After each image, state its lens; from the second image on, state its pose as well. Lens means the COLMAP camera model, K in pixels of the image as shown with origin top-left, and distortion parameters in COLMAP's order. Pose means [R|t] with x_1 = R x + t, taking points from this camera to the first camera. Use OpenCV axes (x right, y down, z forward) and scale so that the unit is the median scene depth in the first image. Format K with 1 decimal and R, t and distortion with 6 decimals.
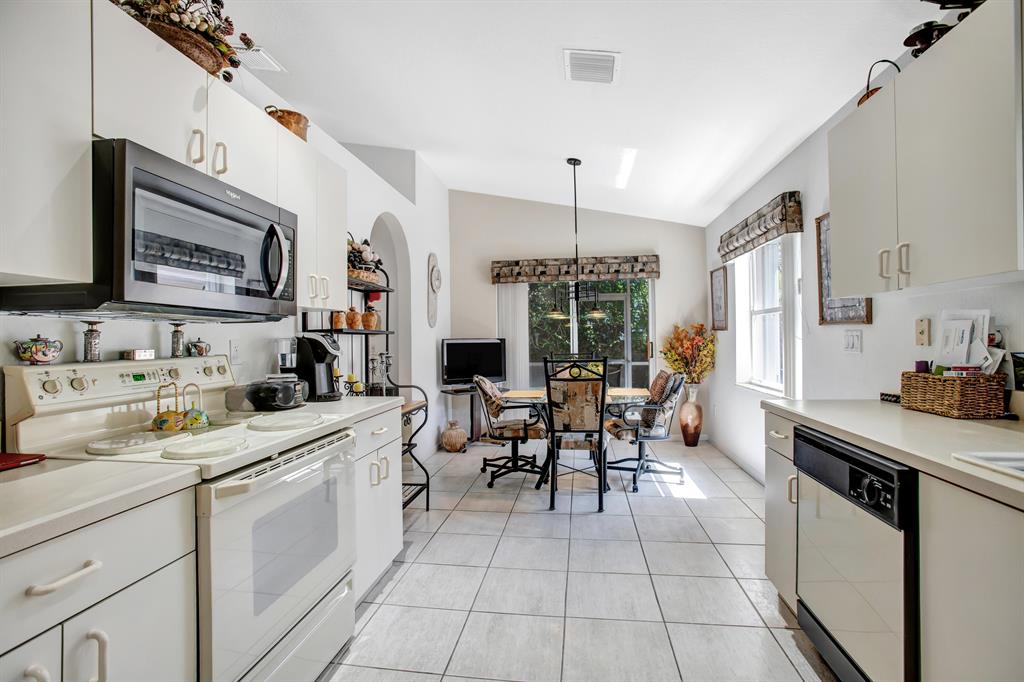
lens RADIAL K [[481.0, 0, 510.8], [0, 481.0, 333.4], [0, 0, 1]] dist [-0.089648, 0.042751]
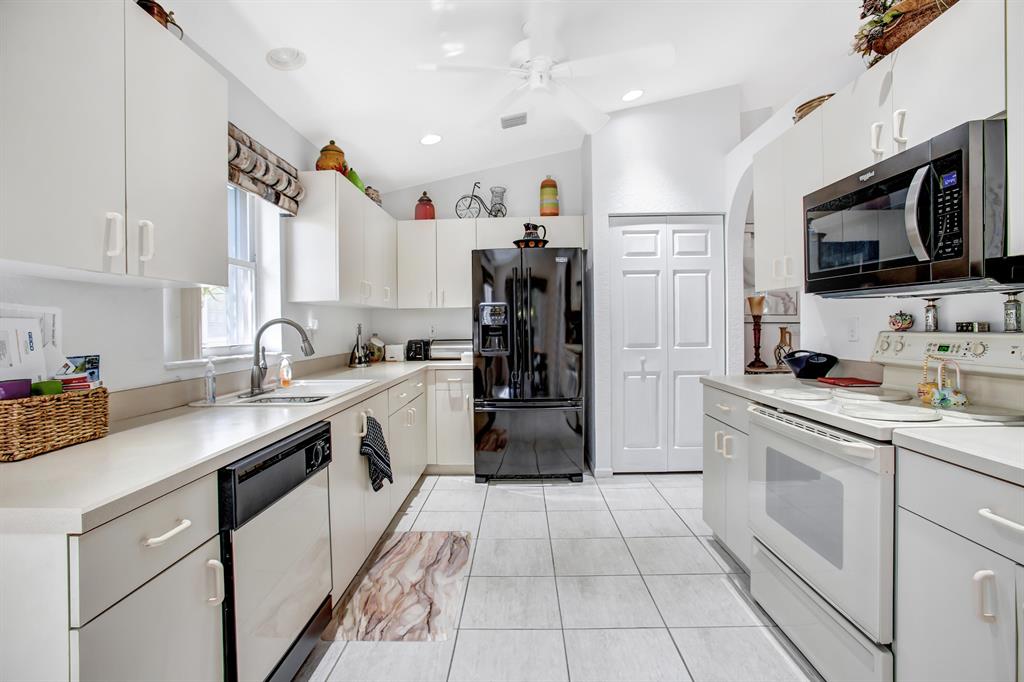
lens RADIAL K [[485.0, 0, 505.6], [0, 485.0, 324.2], [0, 0, 1]] dist [-0.083088, 0.036473]
pose [[-0.992834, 0.032669, -0.114950, 0.158538], [0.033822, 0.999395, -0.008095, 0.006193], [0.114616, -0.011924, -0.993338, 0.931282]]
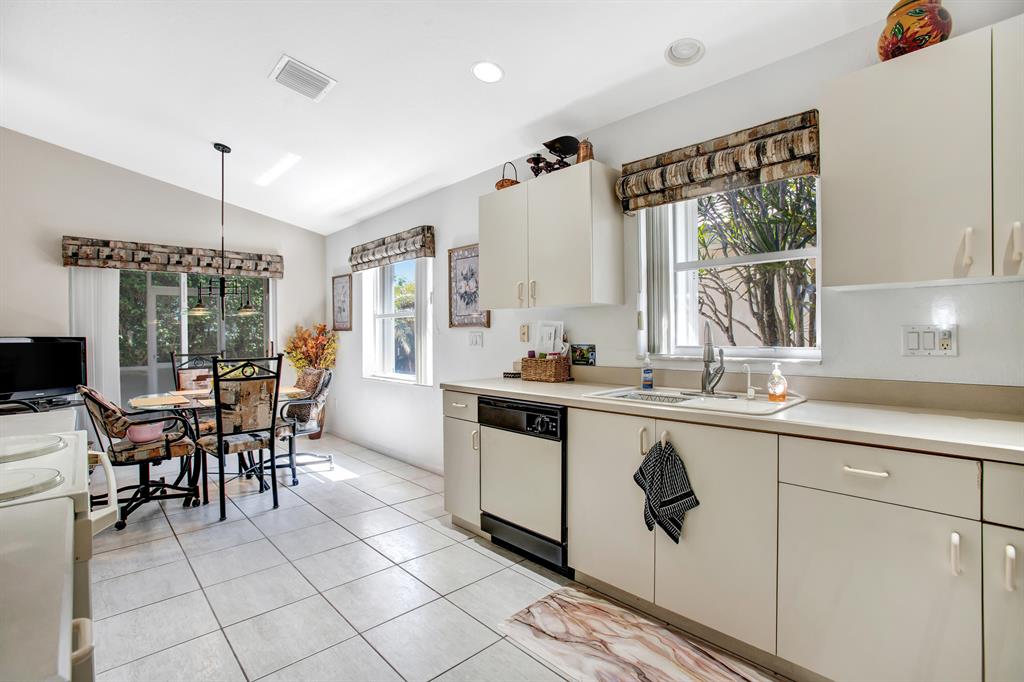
lens RADIAL K [[485.0, 0, 505.6], [0, 485.0, 324.2], [0, 0, 1]] dist [-0.083088, 0.036473]
pose [[0.626297, 0.025257, 0.779175, -0.290816], [-0.008601, 0.999638, -0.025490, 0.005102], [-0.779537, 0.009263, 0.626288, -0.014692]]
